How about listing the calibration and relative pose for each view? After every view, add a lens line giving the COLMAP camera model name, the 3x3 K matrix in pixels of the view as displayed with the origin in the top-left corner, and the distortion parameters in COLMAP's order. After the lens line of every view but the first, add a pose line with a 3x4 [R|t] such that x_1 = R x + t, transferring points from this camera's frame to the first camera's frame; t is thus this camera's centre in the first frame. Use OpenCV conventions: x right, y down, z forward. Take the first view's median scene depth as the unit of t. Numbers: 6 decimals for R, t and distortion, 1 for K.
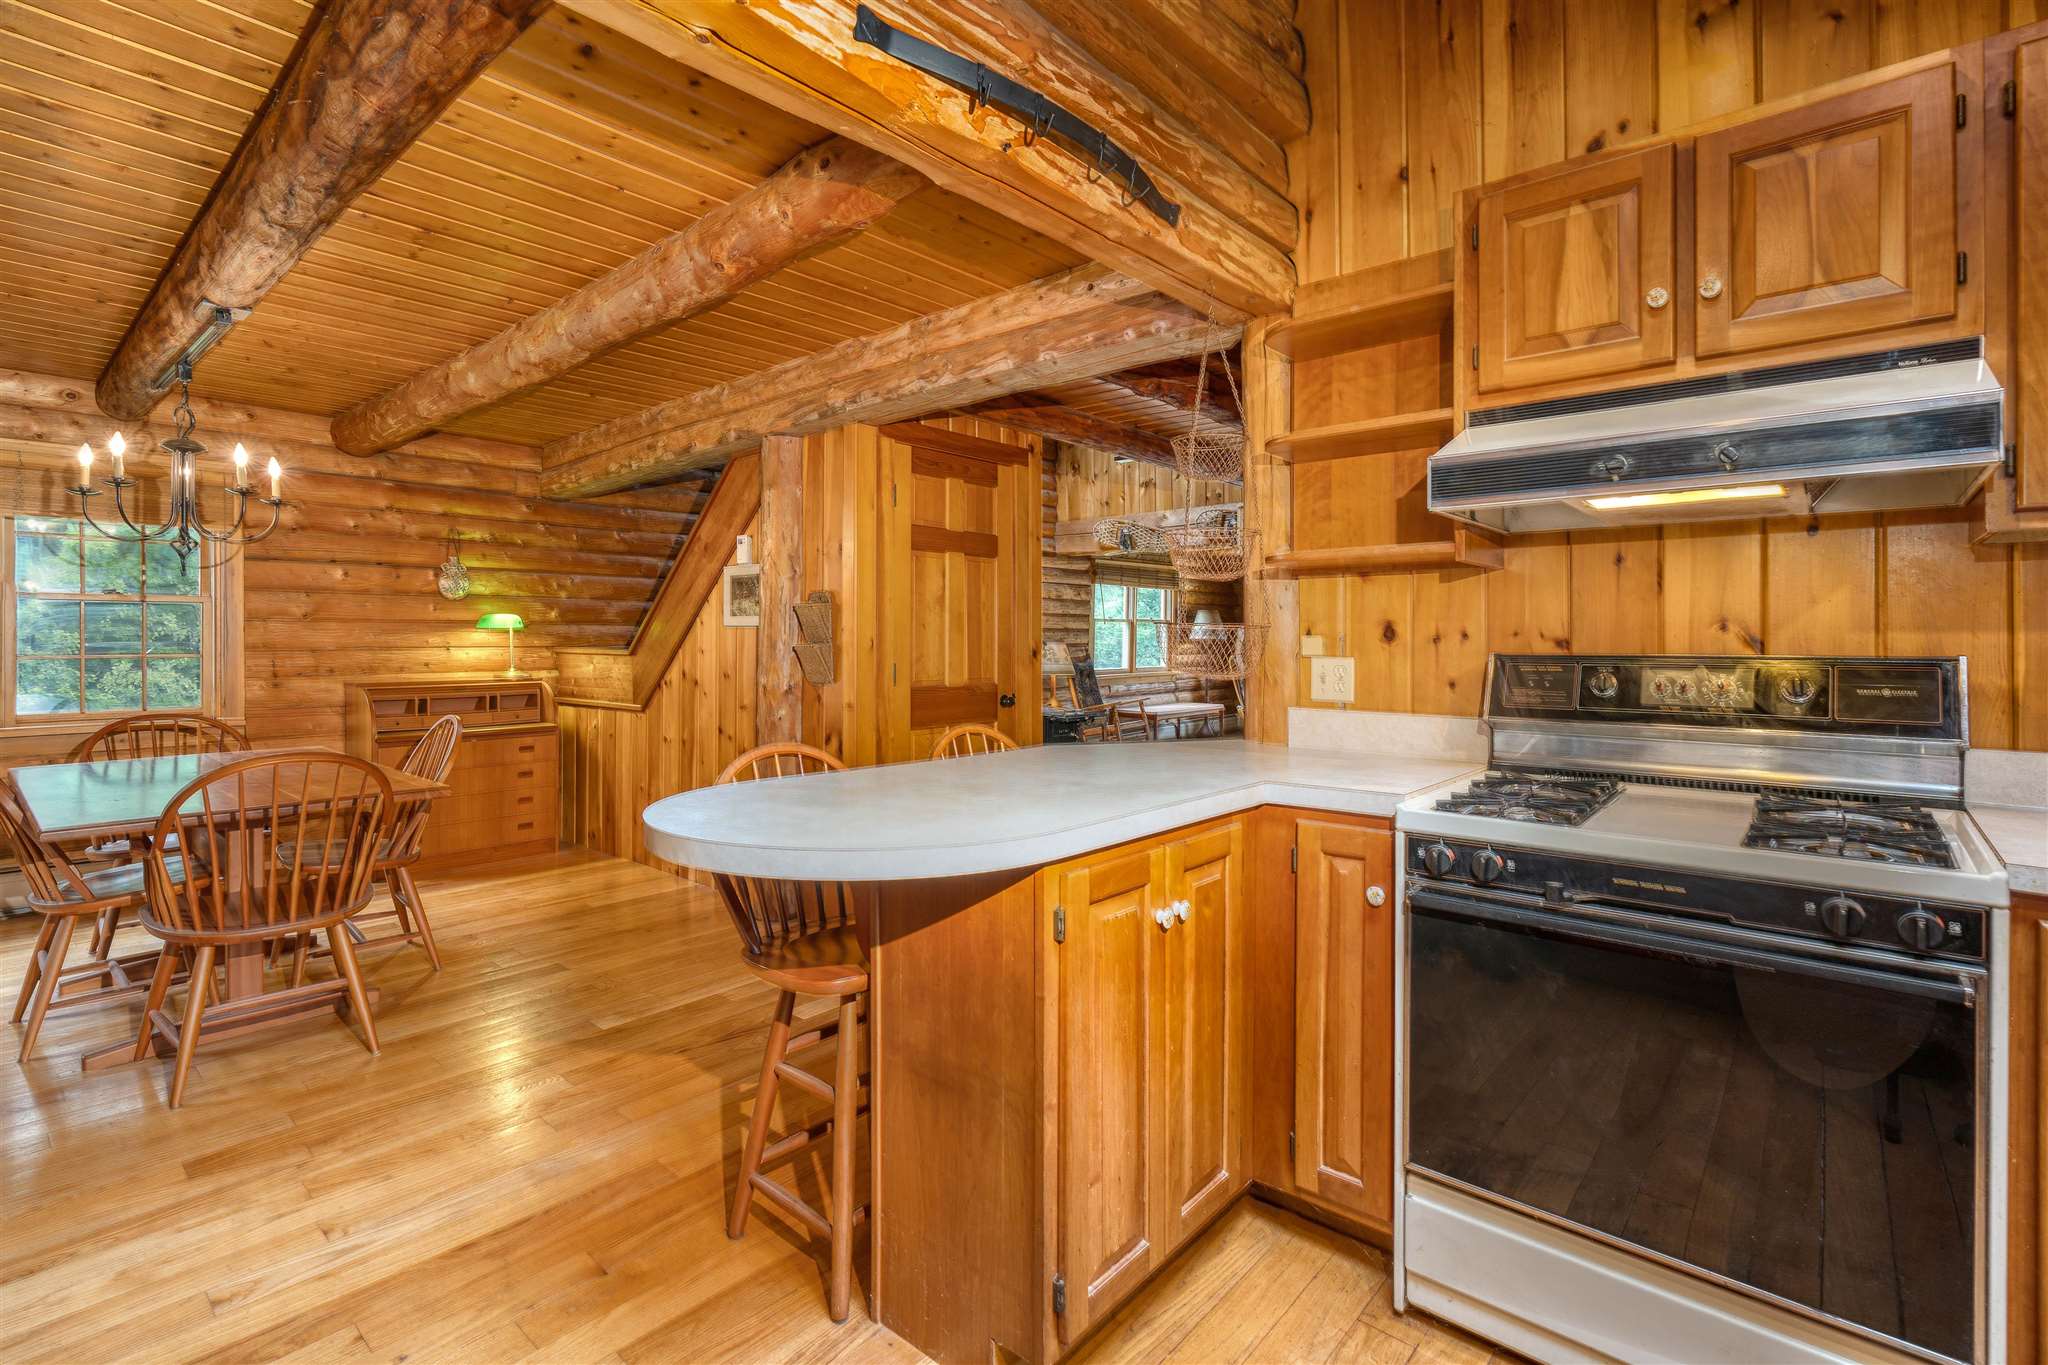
lens RADIAL K [[949.1, 0, 1026.4], [0, 949.1, 642.9], [0, 0, 1]] dist [-0.000092, 0.000469]
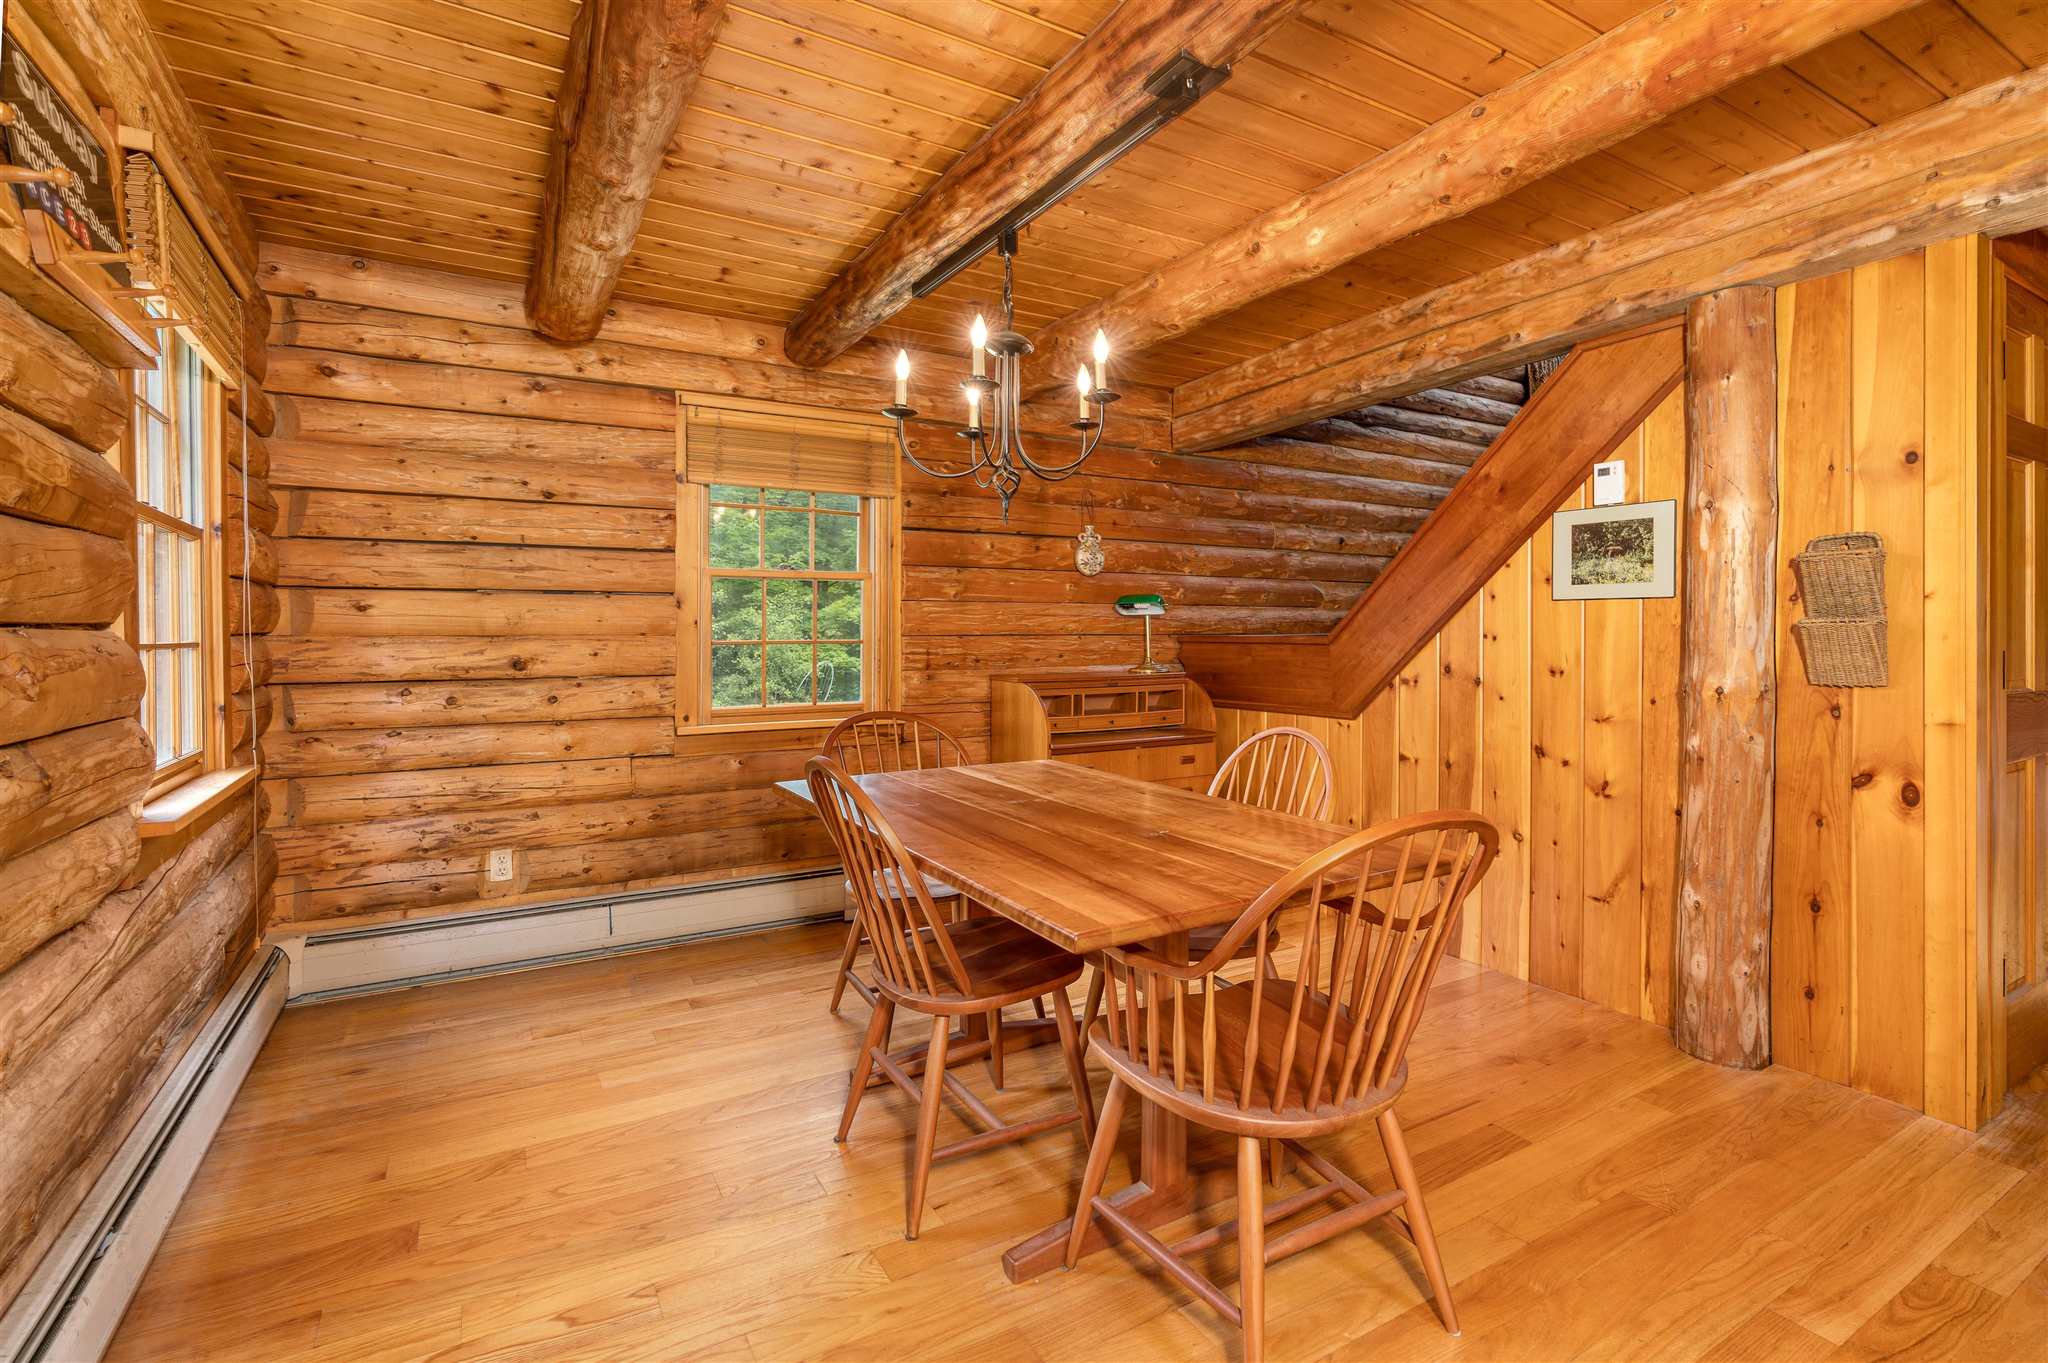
lens RADIAL K [[947.0, 0, 1026.3], [0, 947.0, 630.8], [0, 0, 1]] dist [-0.004372, -0.000111]
pose [[0.948495, -0.003451, -0.316773, -0.452476], [0.001674, 0.999981, -0.005883, 0.008197], [0.316787, 0.005050, 0.948483, 0.229636]]
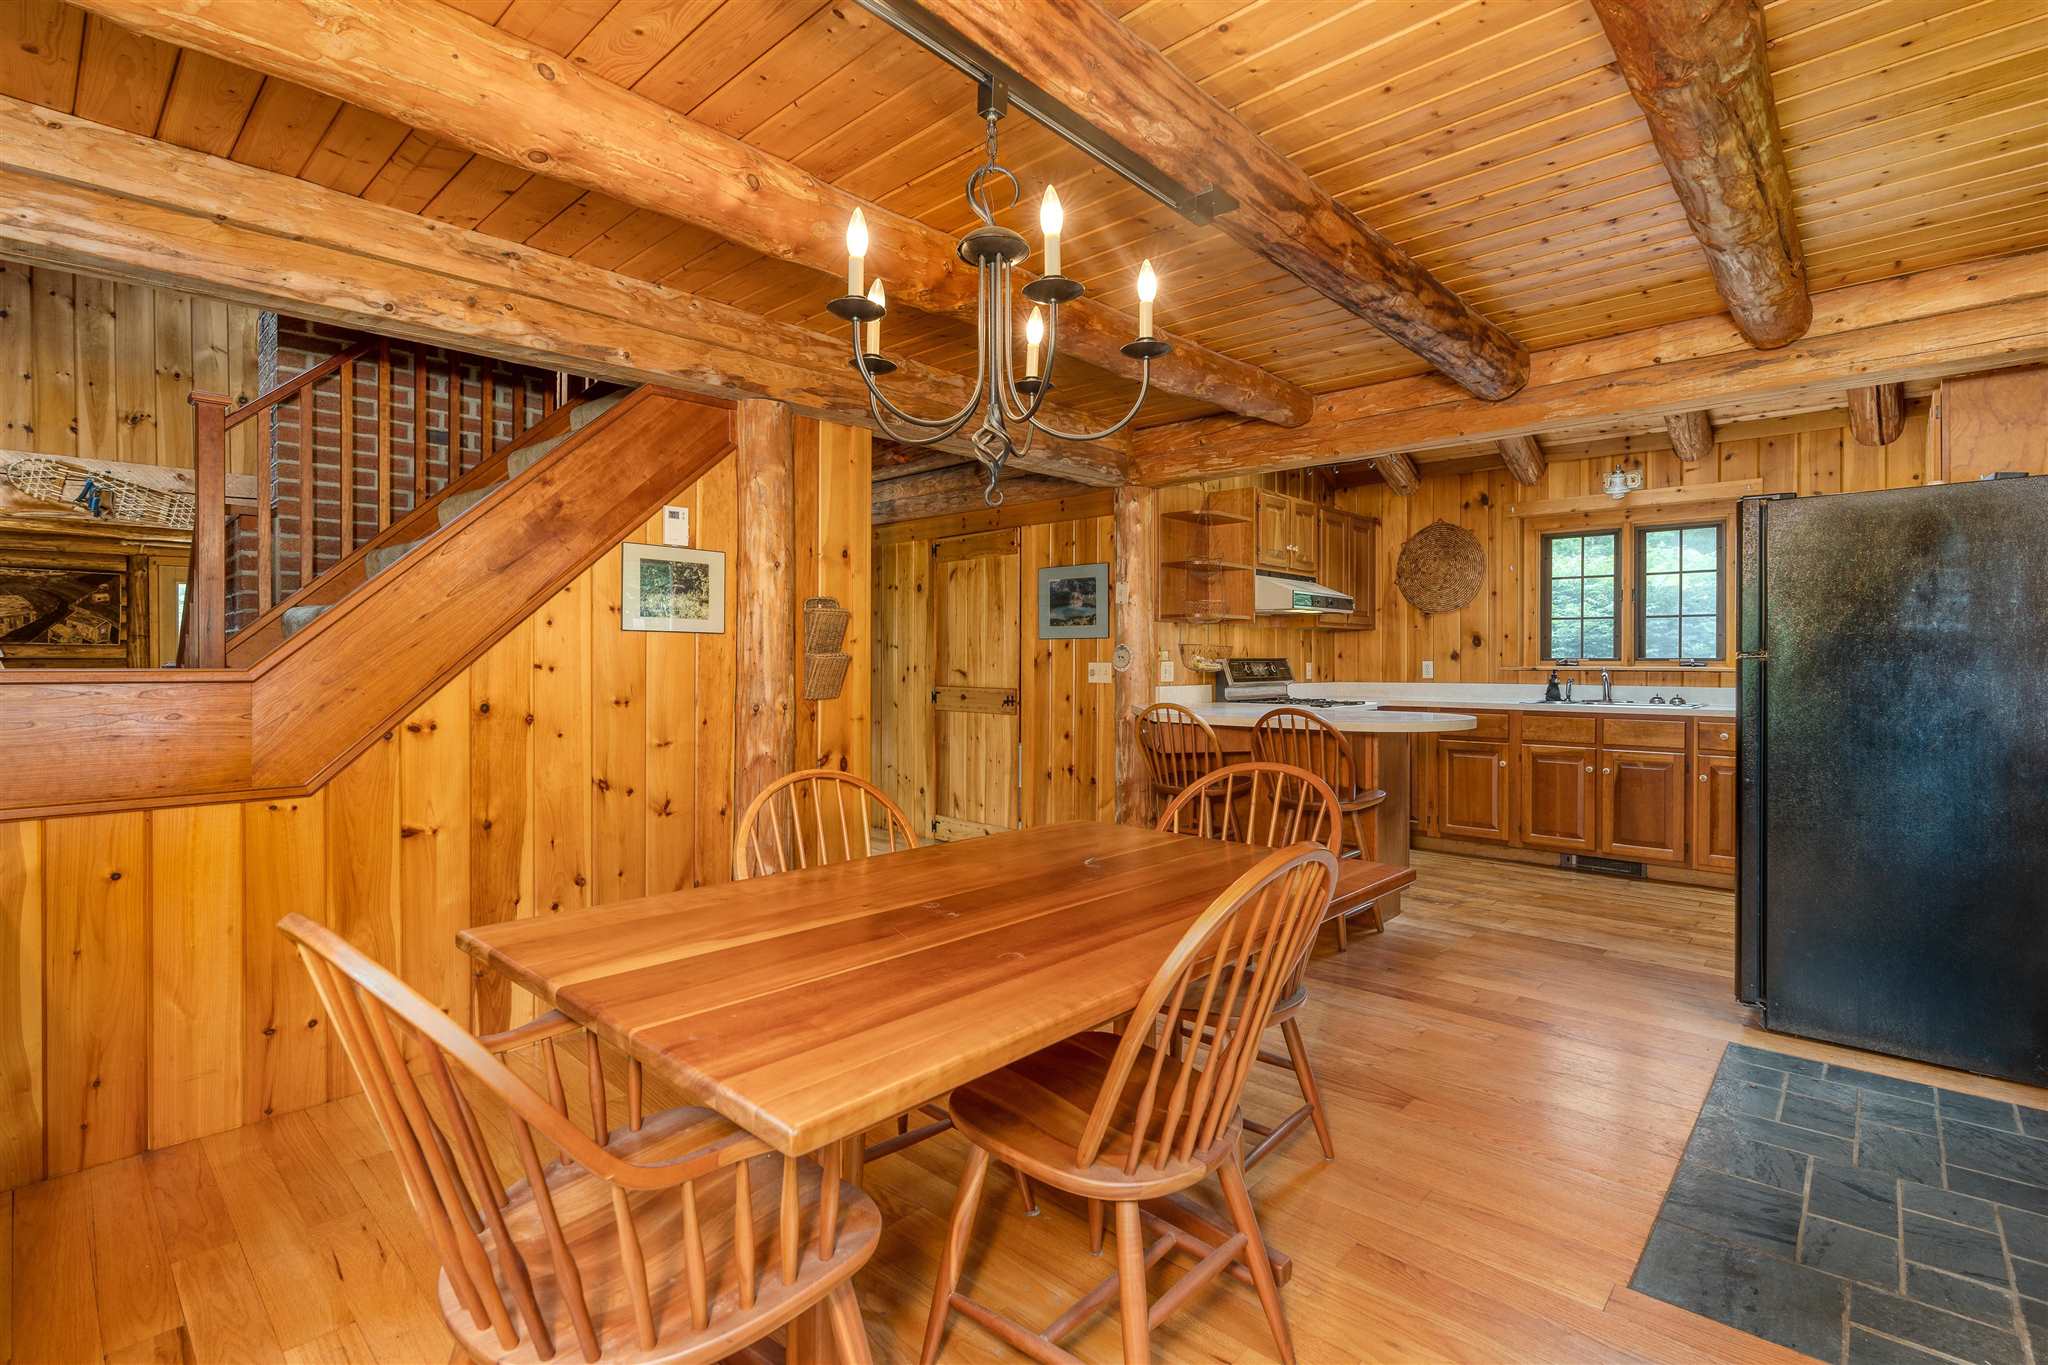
lens RADIAL K [[935.6, 0, 1027.7], [0, 935.6, 664.7], [0, 0, 1]] dist [-0.006706, 0.000009]
pose [[0.020796, -0.006150, 0.999765, -0.960224], [0.002243, 0.999979, 0.006105, 0.004246], [-0.999781, 0.002115, 0.020809, 0.680290]]
